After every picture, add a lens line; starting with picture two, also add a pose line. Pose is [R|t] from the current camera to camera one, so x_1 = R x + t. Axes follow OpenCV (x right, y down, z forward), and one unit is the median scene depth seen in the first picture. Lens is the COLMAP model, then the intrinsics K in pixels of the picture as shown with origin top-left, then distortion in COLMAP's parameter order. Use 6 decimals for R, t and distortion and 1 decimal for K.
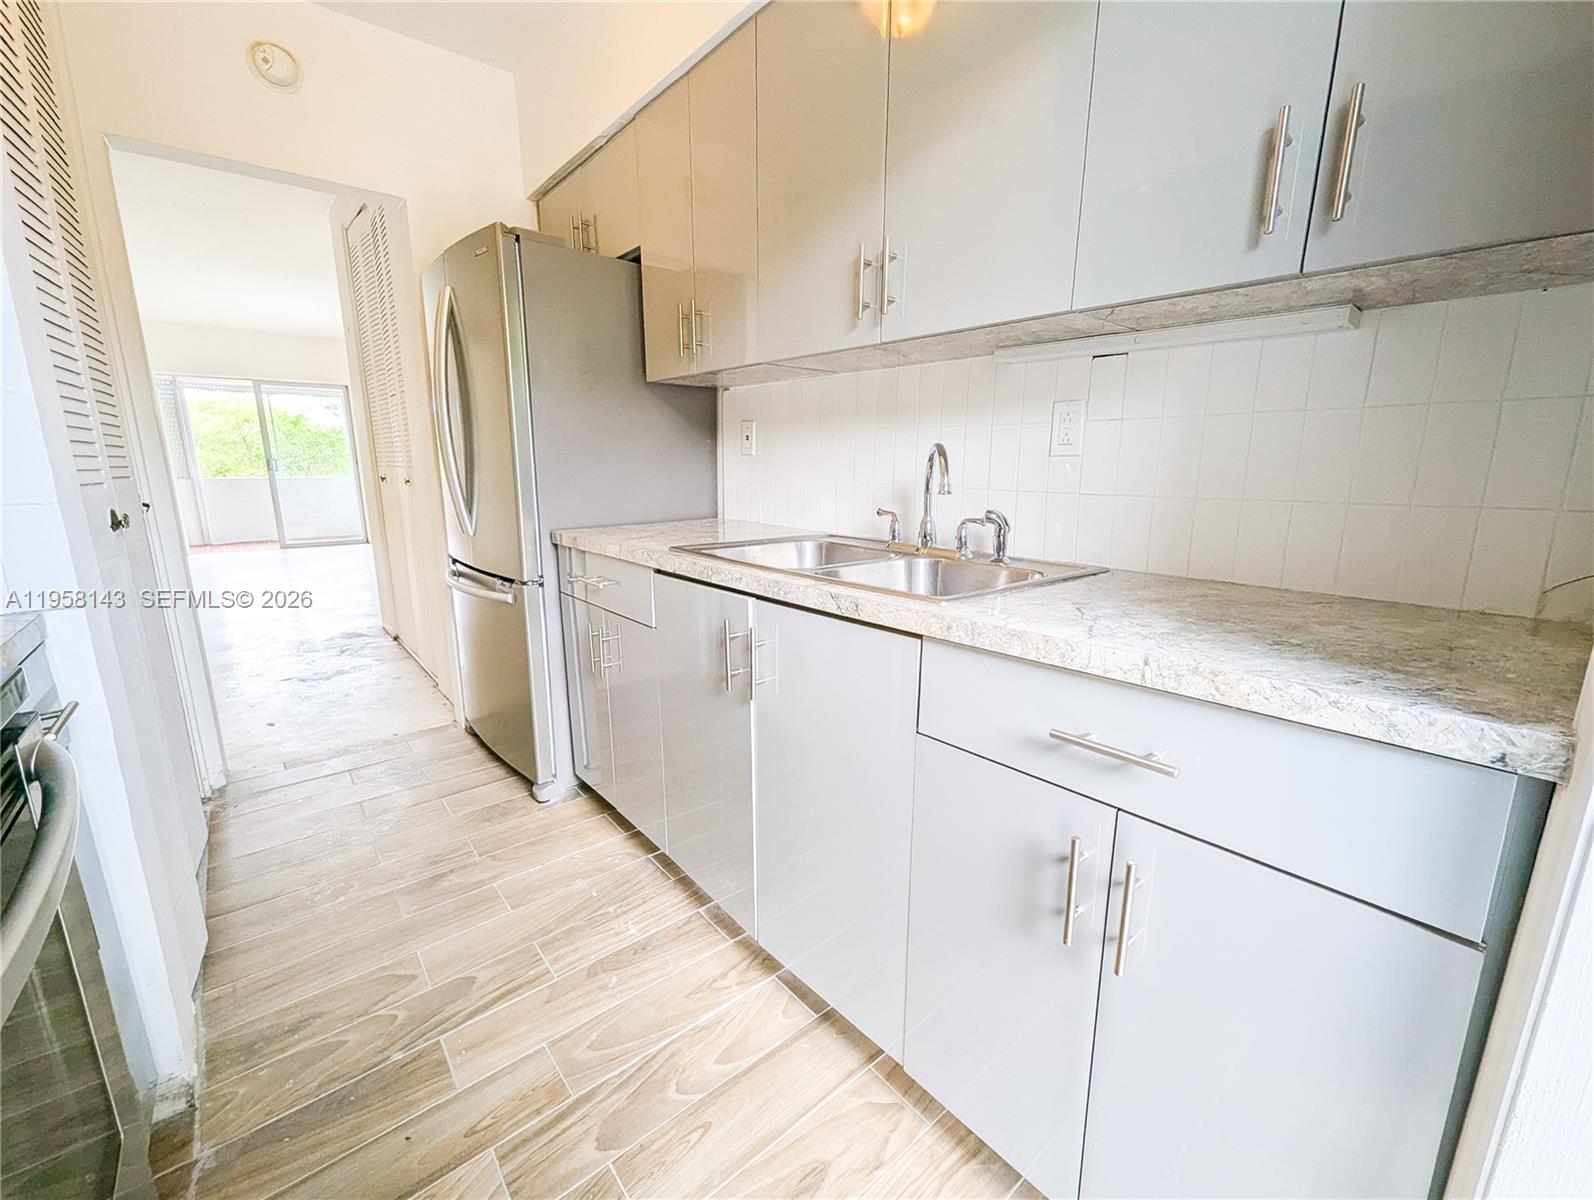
lens RADIAL K [[663.6, 0, 803.1], [0, 663.6, 601.0], [0, 0, 1]] dist [0.002438, -0.000832]
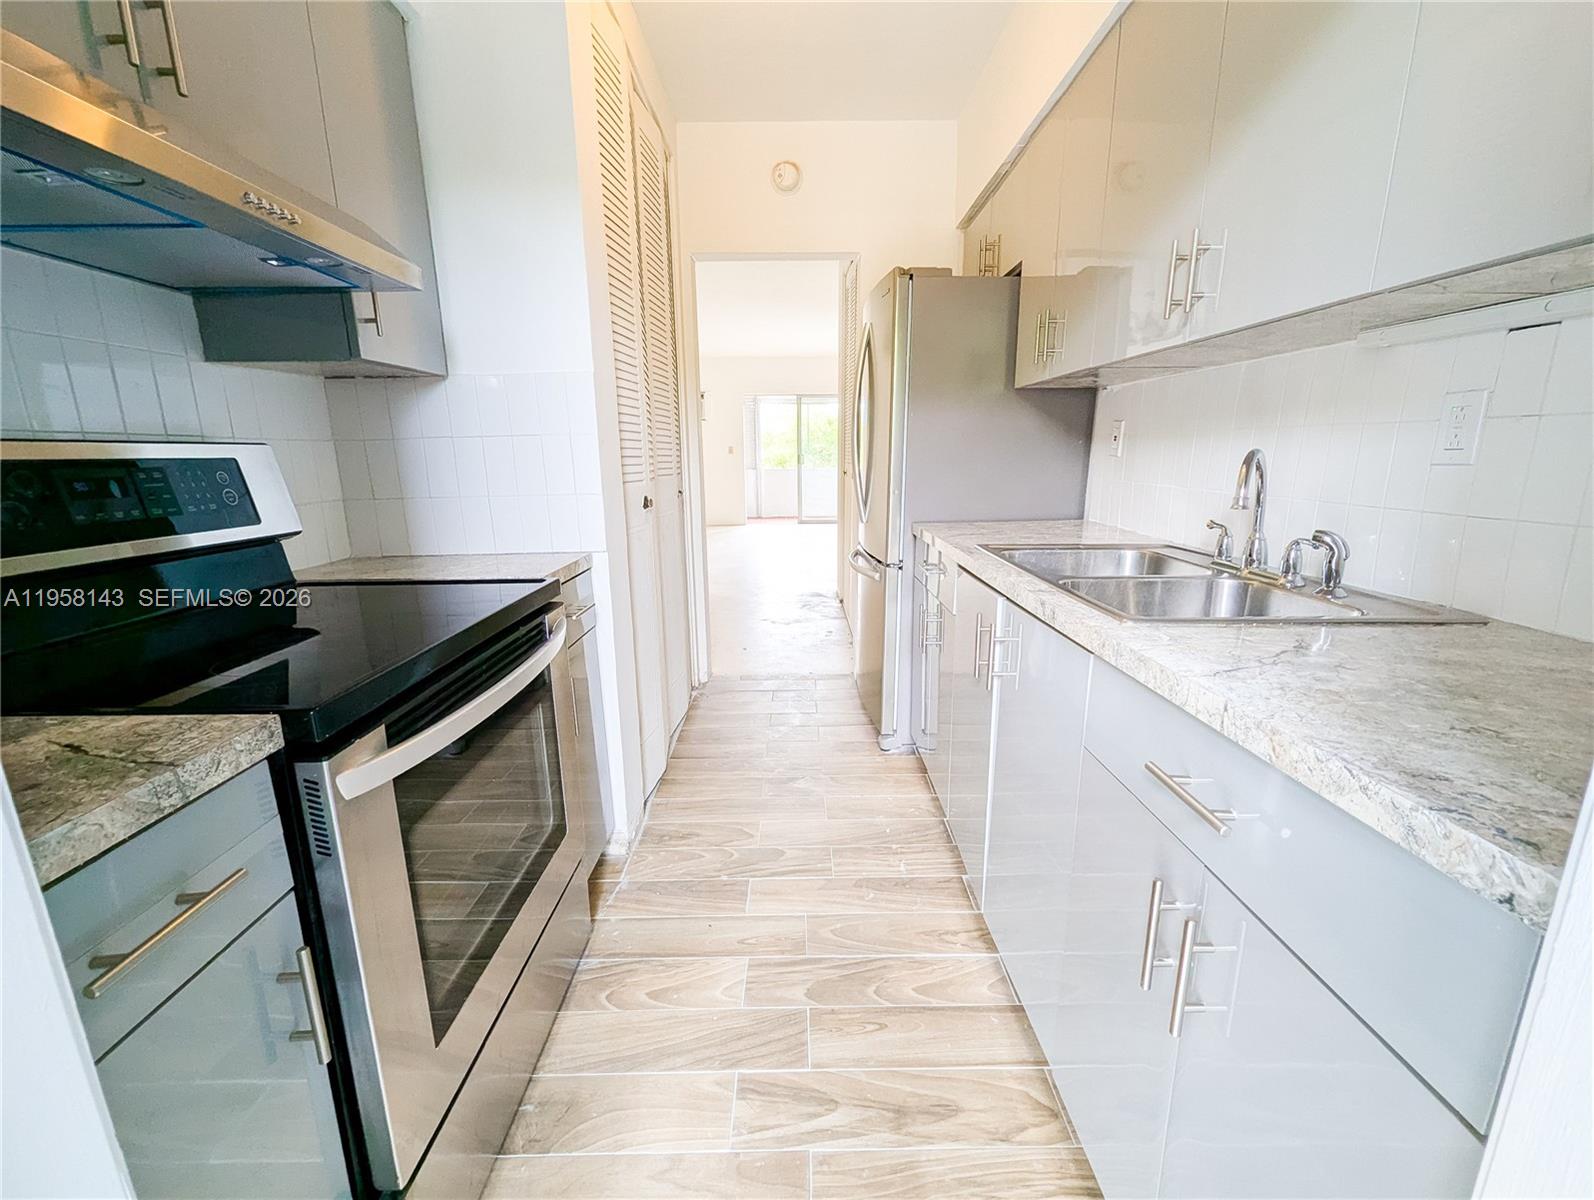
lens RADIAL K [[663.6, 0, 802.9], [0, 663.6, 600.0], [0, 0, 1]] dist [0.002438, -0.000832]
pose [[0.771973, 0.129903, -0.622241, 0.292102], [-0.122333, 0.990958, 0.055108, -0.016440], [0.623773, 0.033579, 0.780884, -0.040946]]
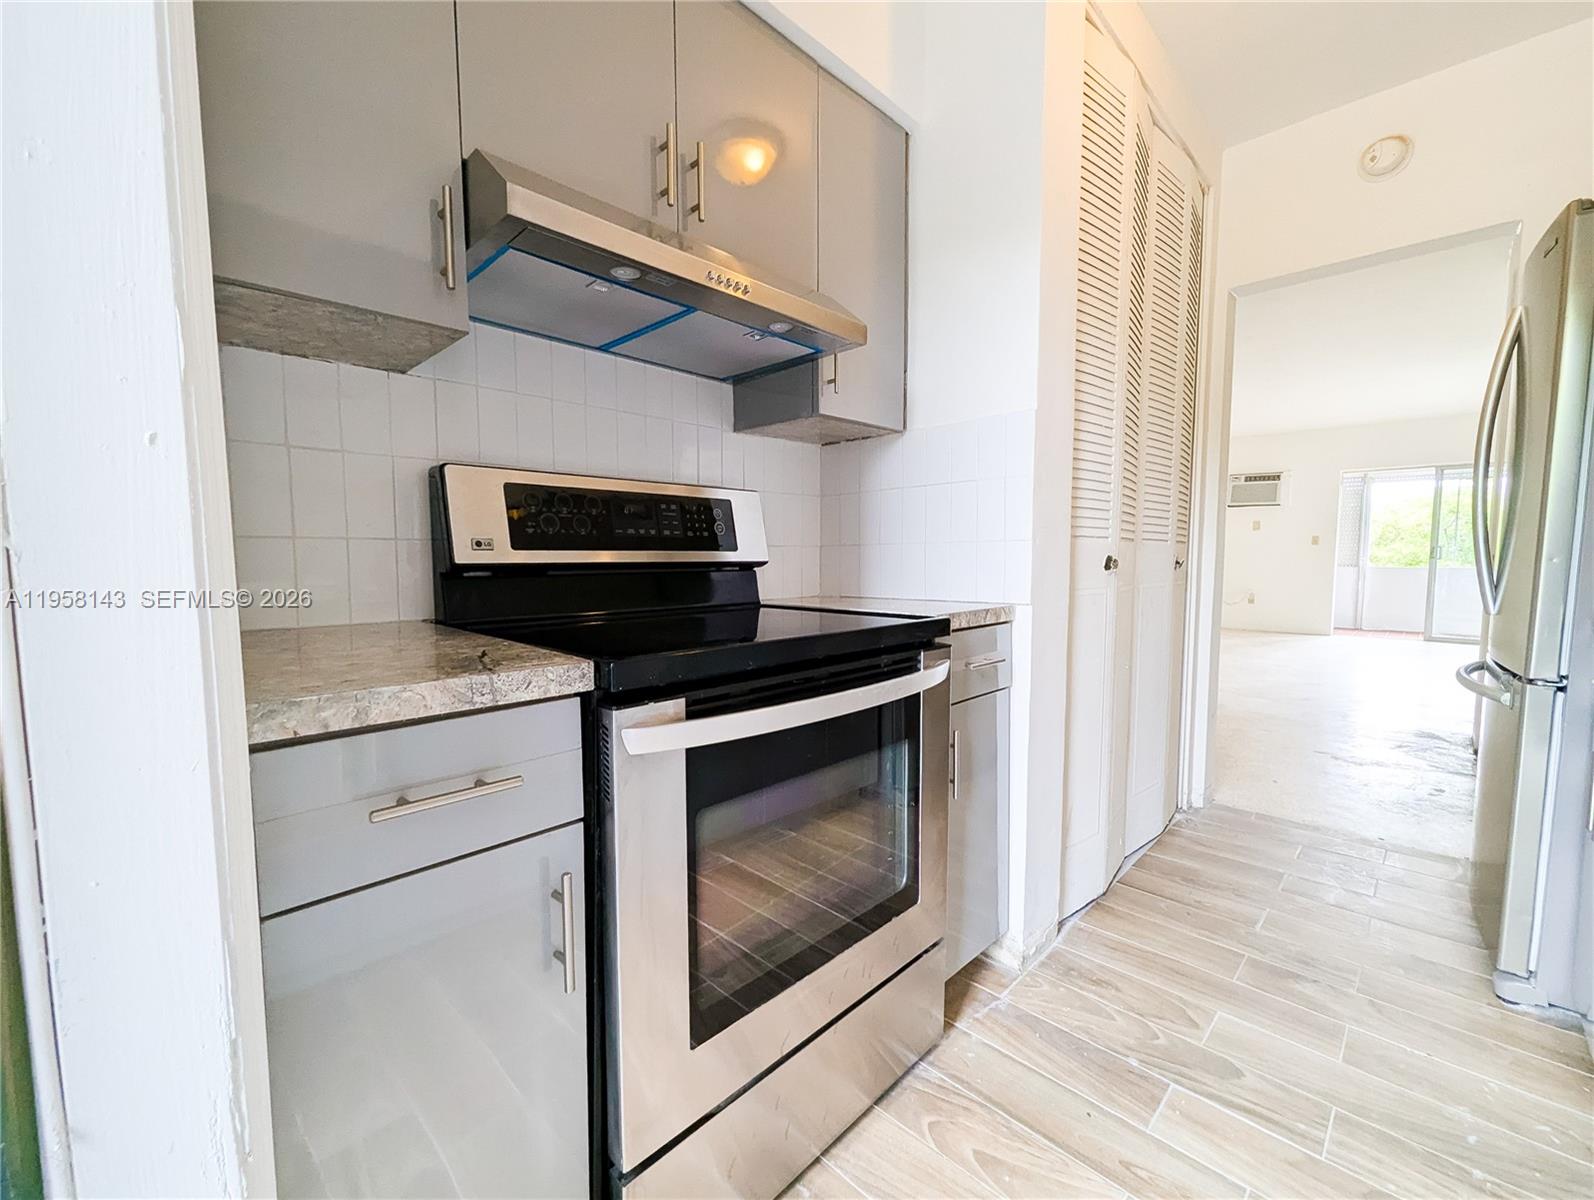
lens RADIAL K [[663.6, 0, 802.9], [0, 663.6, 600.2], [0, 0, 1]] dist [0.002438, -0.000832]
pose [[0.101038, 0.069055, -0.992483, 0.279342], [-0.208326, 0.976941, 0.046765, 0.023758], [0.972827, 0.202035, 0.113095, 0.185867]]
